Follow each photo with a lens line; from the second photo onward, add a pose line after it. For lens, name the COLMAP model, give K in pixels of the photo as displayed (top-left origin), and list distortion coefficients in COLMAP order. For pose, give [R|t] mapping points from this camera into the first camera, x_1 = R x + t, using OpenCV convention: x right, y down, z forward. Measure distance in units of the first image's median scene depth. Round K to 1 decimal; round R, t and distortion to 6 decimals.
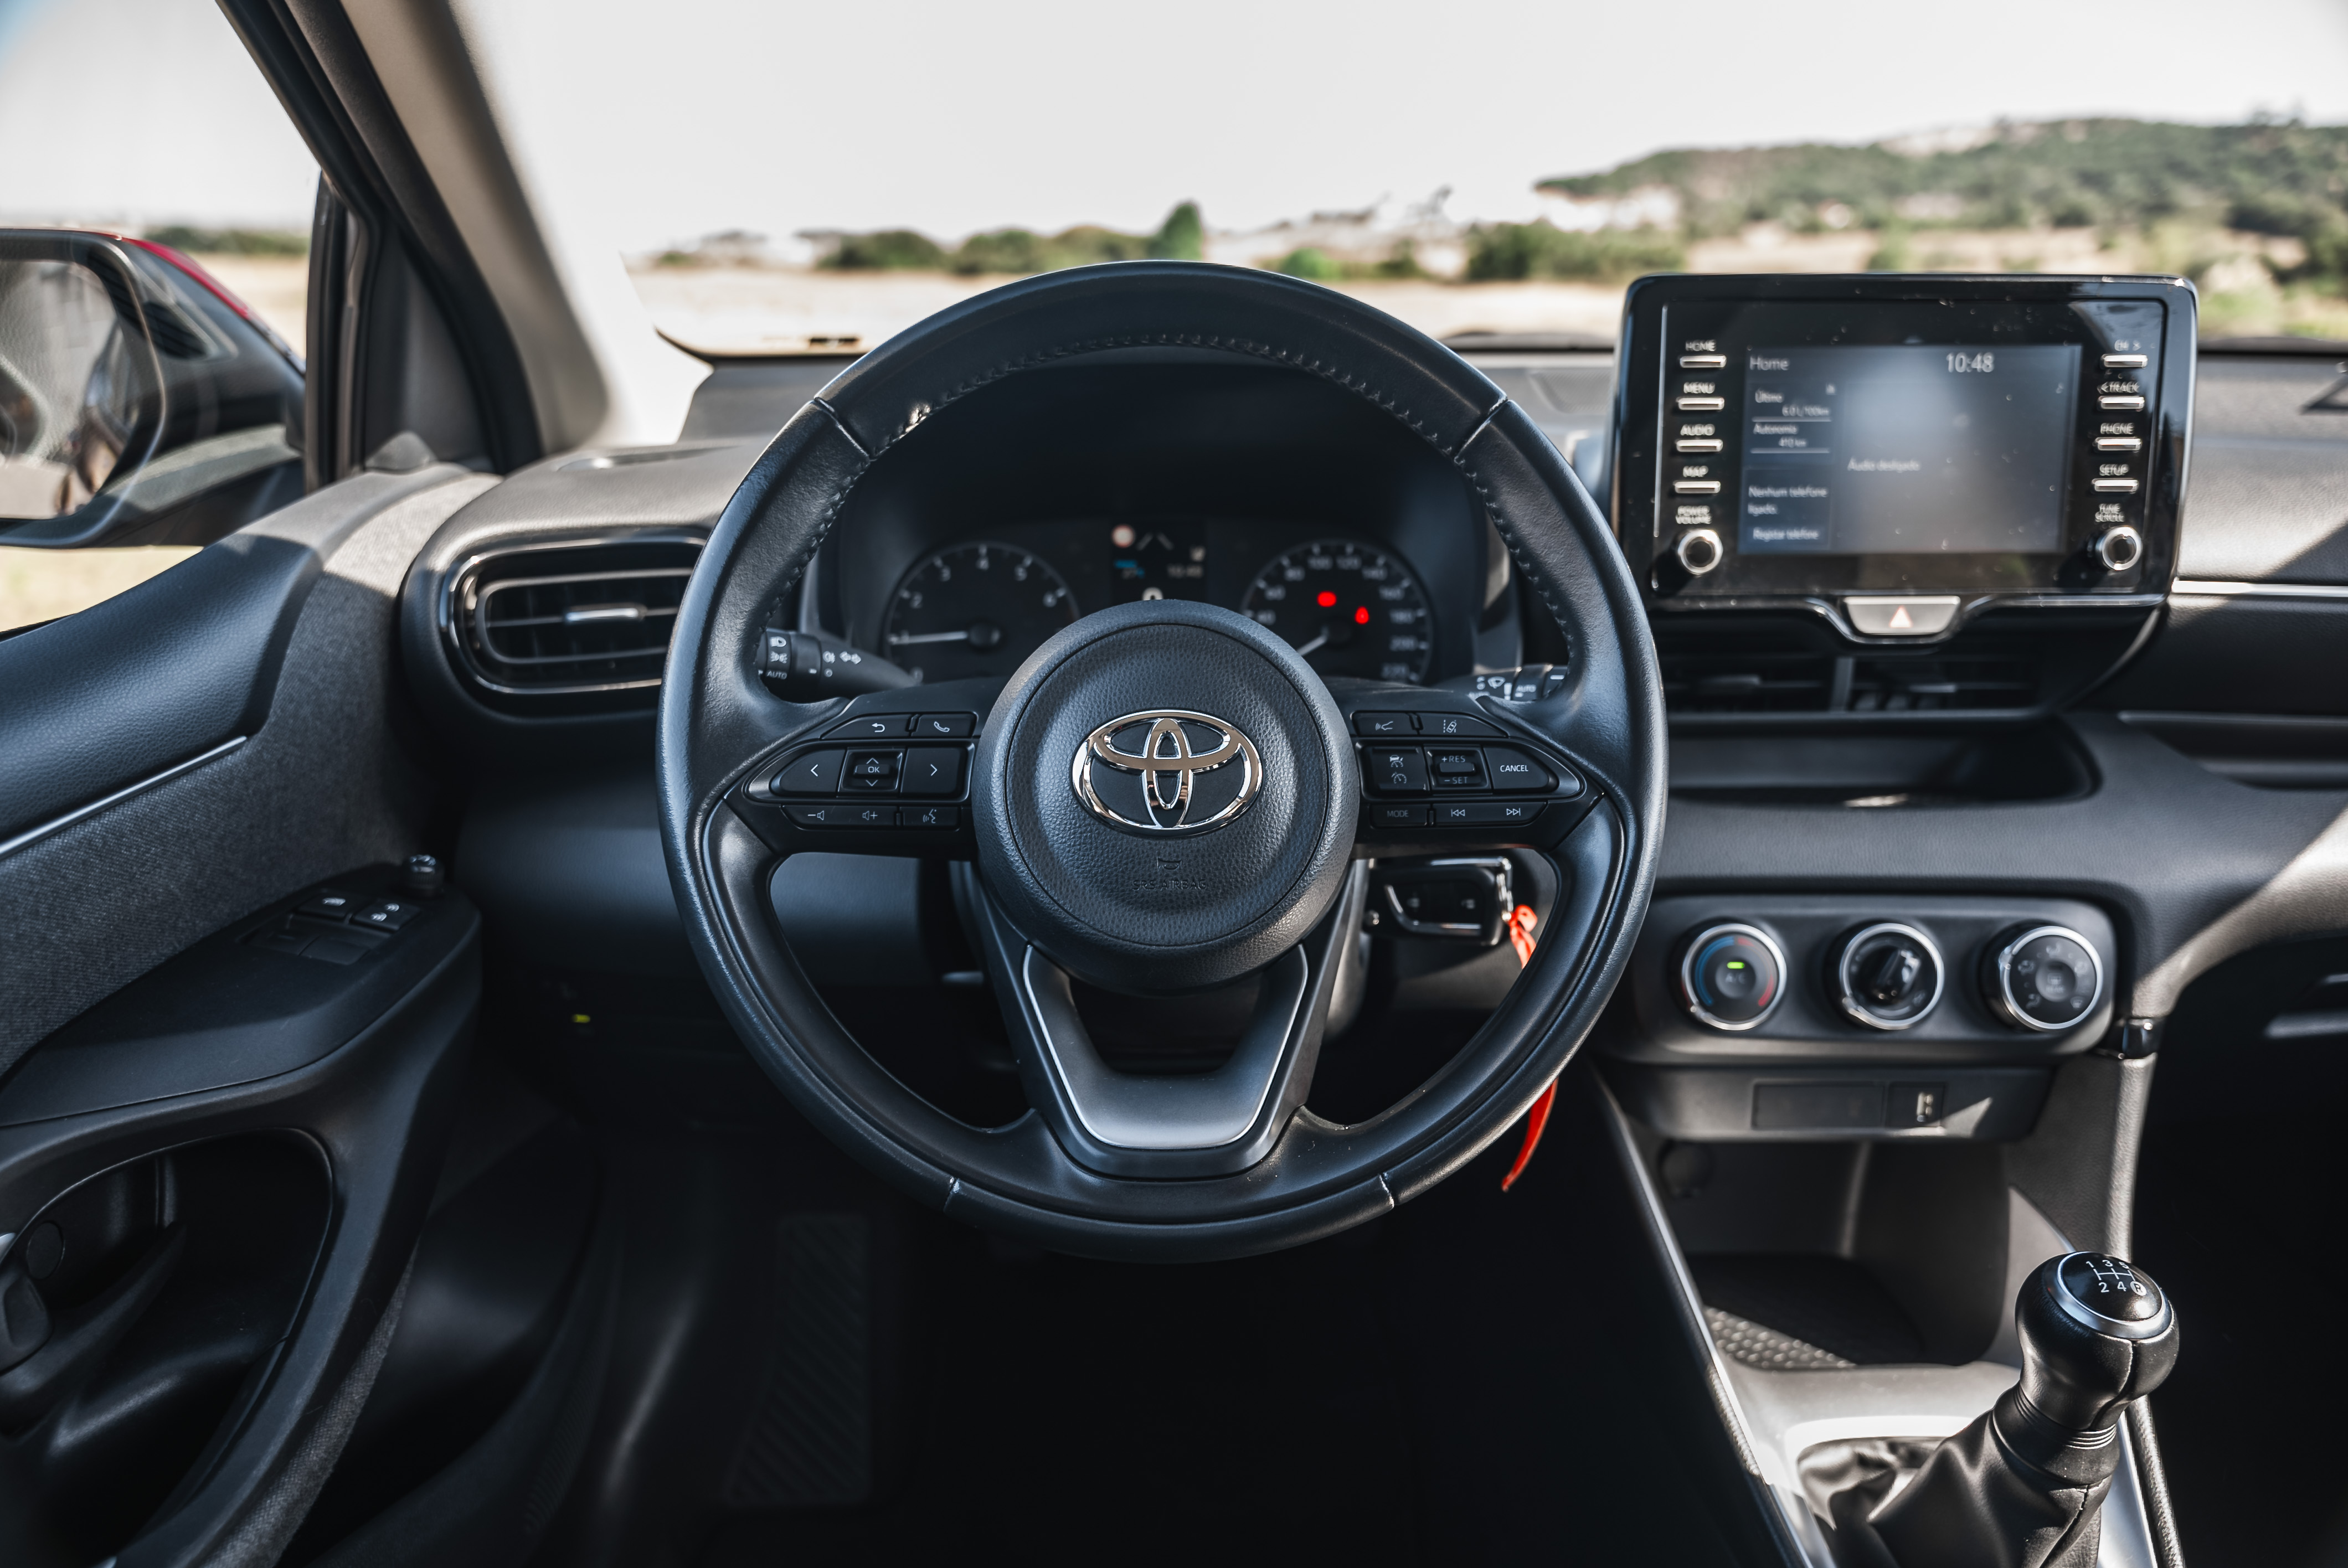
lens RADIAL K [[1564.8, 0, 1185.1], [0, 1564.8, 781.6], [0, 0, 1]] dist [0.006359, -0.010098]
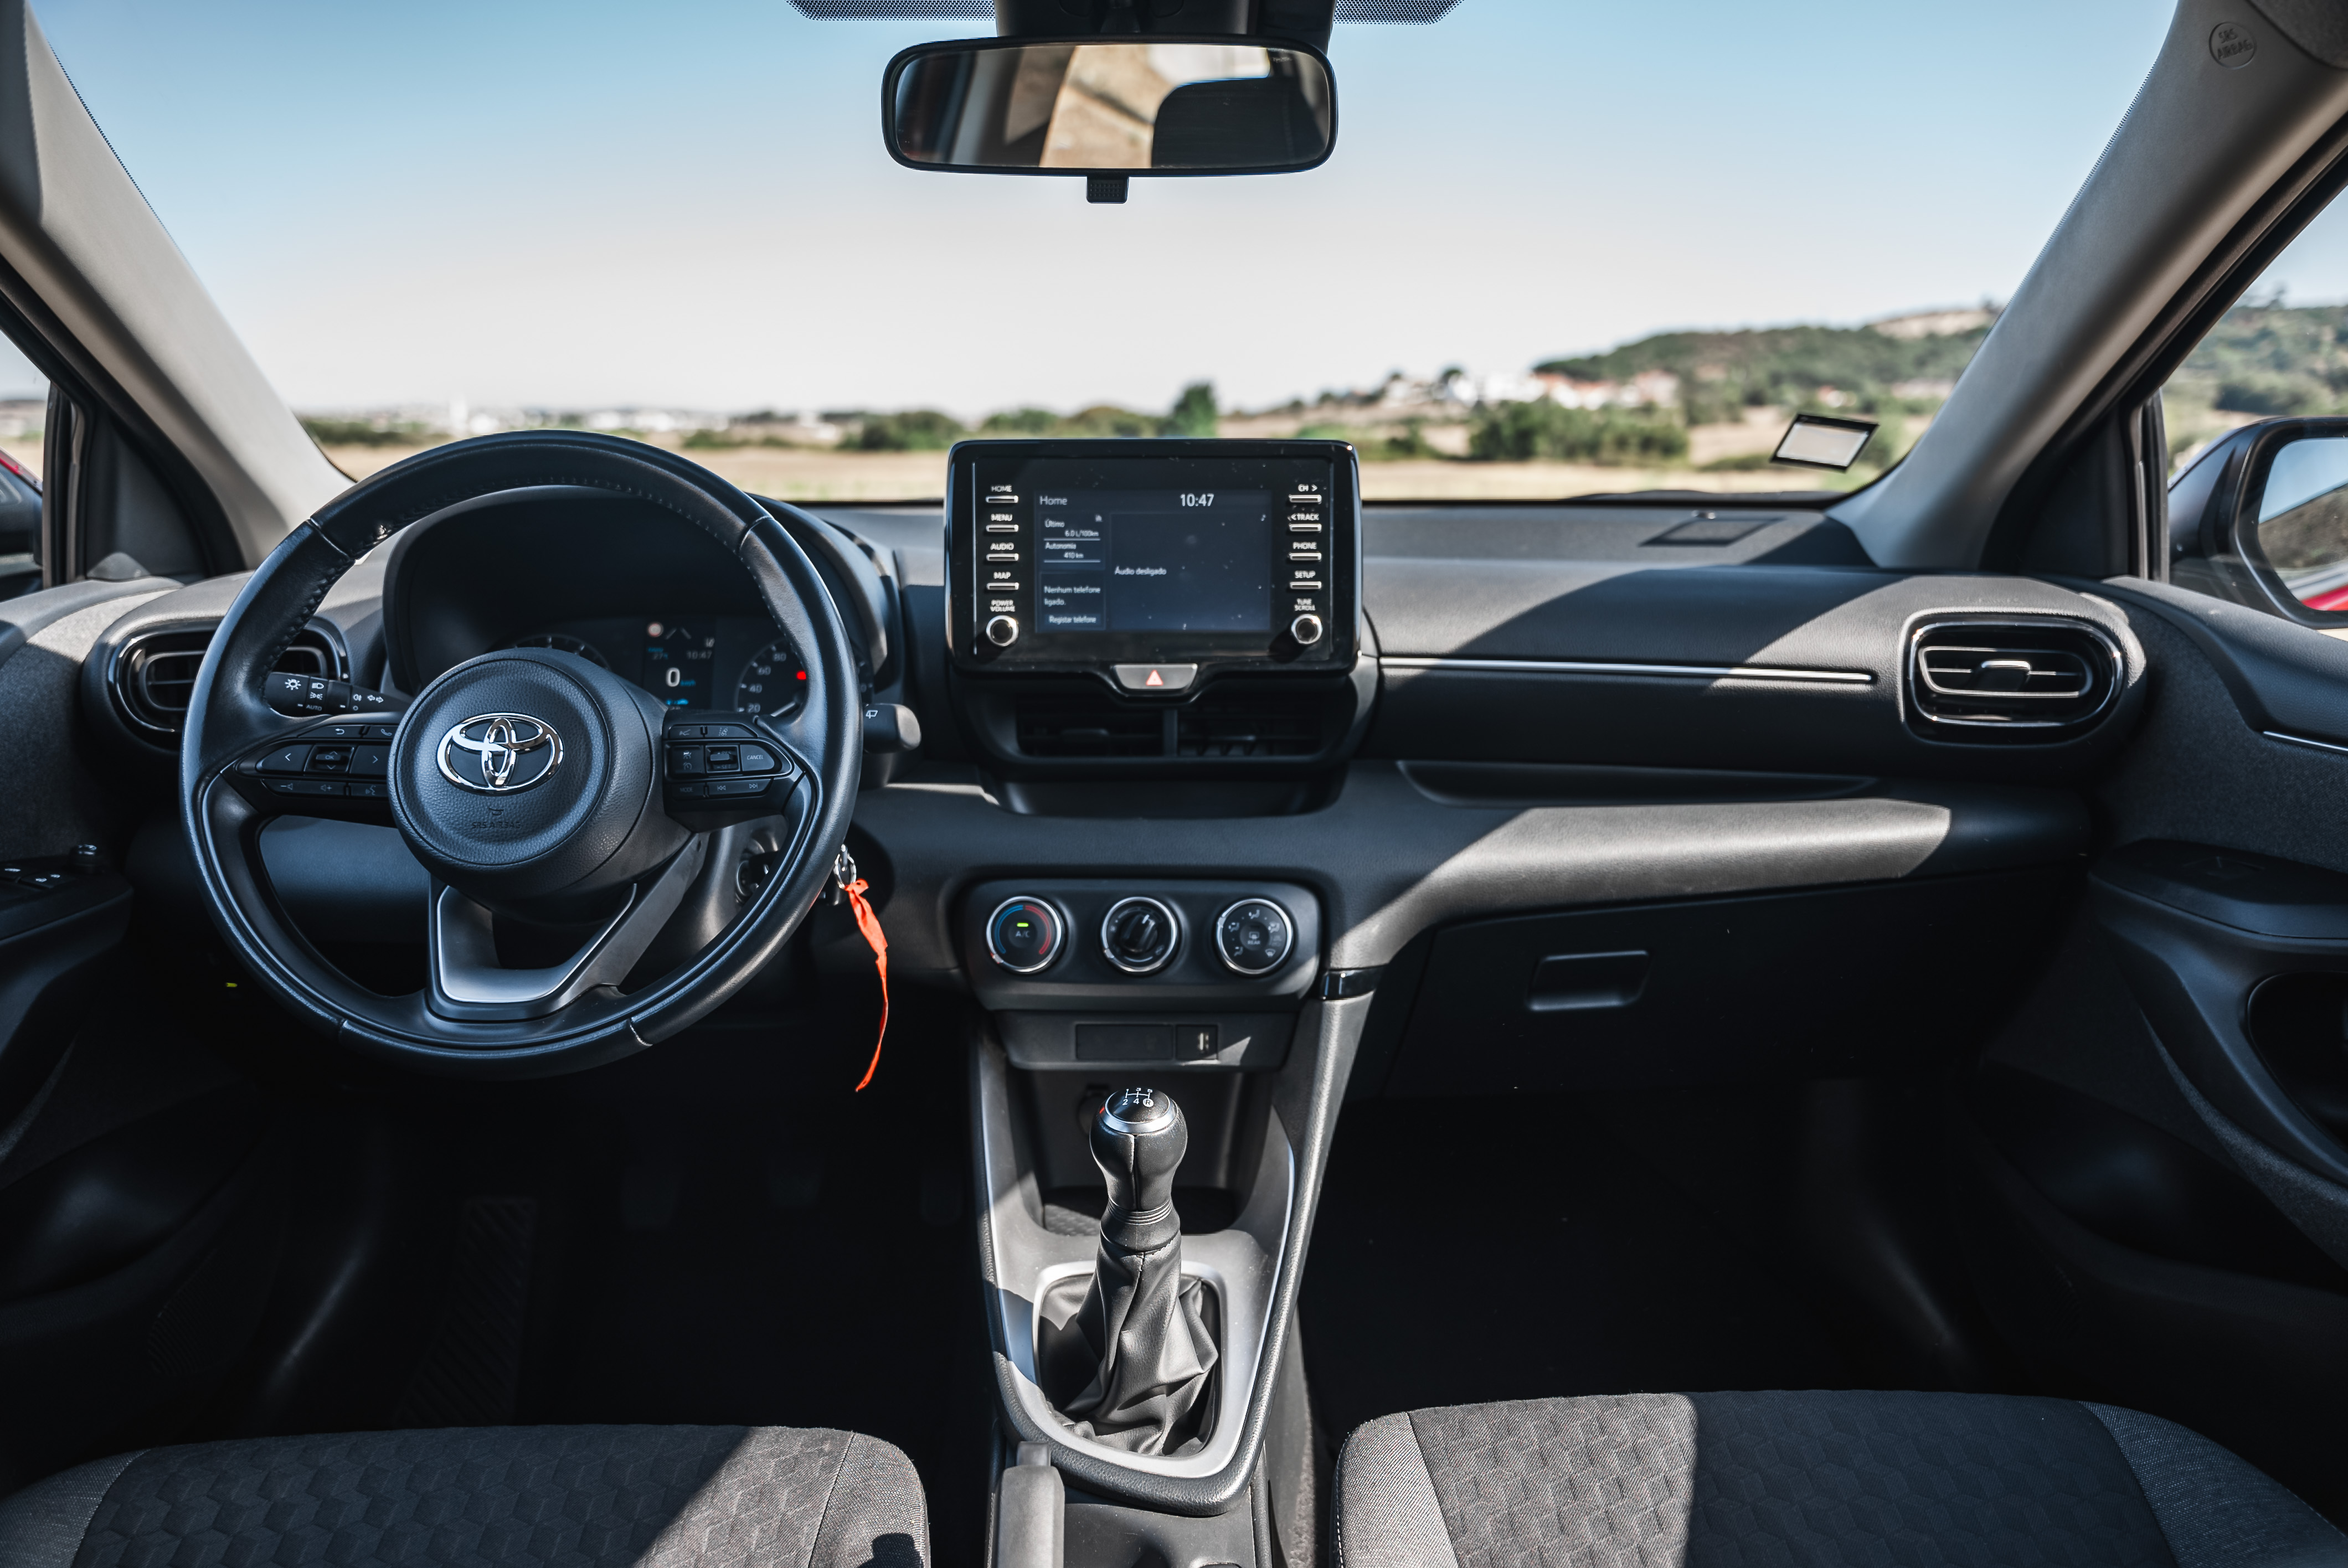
lens RADIAL K [[1564.8, 0, 1175.5], [0, 1564.8, 781.5], [0, 0, 1]] dist [0.006359, -0.010098]
pose [[0.999916, 0.000511, -0.012985, 0.502884], [-0.001880, 0.994408, -0.105591, 0.136900], [0.012859, 0.105606, 0.994325, -0.386018]]
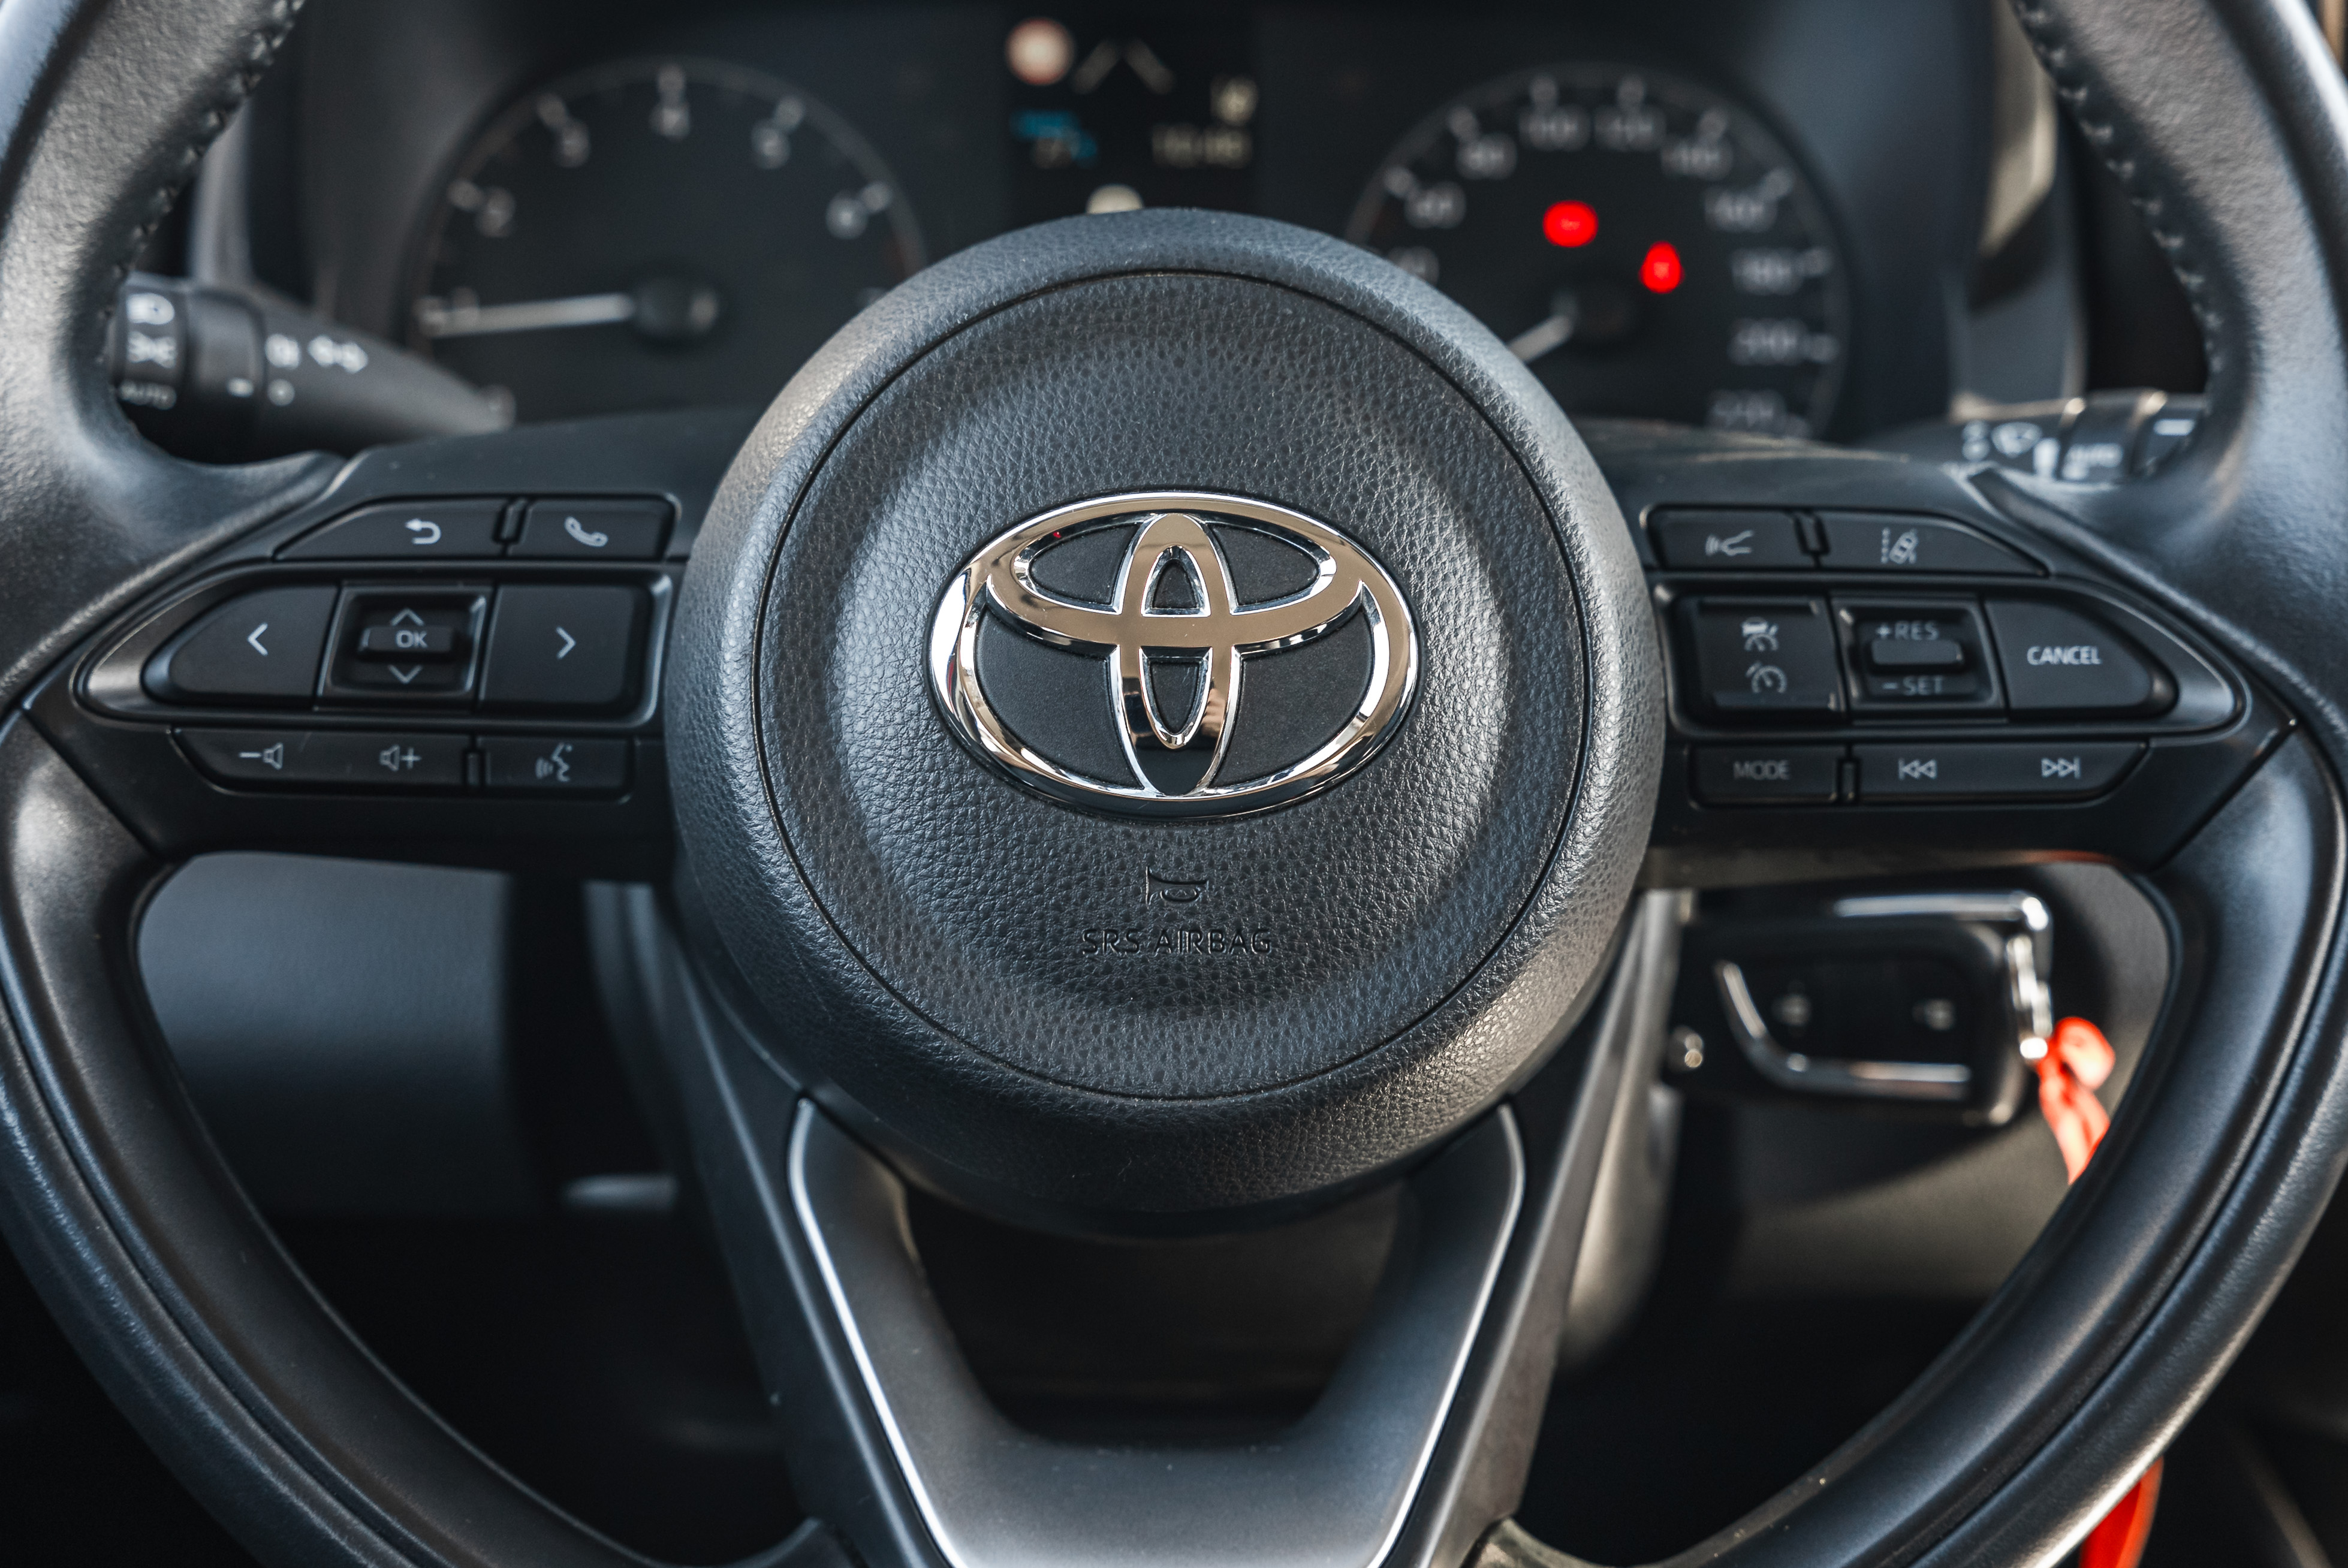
lens RADIAL K [[4192.3, 0, 1193.9], [0, 4192.3, 789.3], [0, 0, 1]] dist [0.035750, 0.000000]
pose [[0.999871, 0.011316, 0.011437, -0.013548], [-0.011471, 0.999841, 0.013633, 0.010298], [-0.011281, -0.013762, 0.999842, -0.031029]]
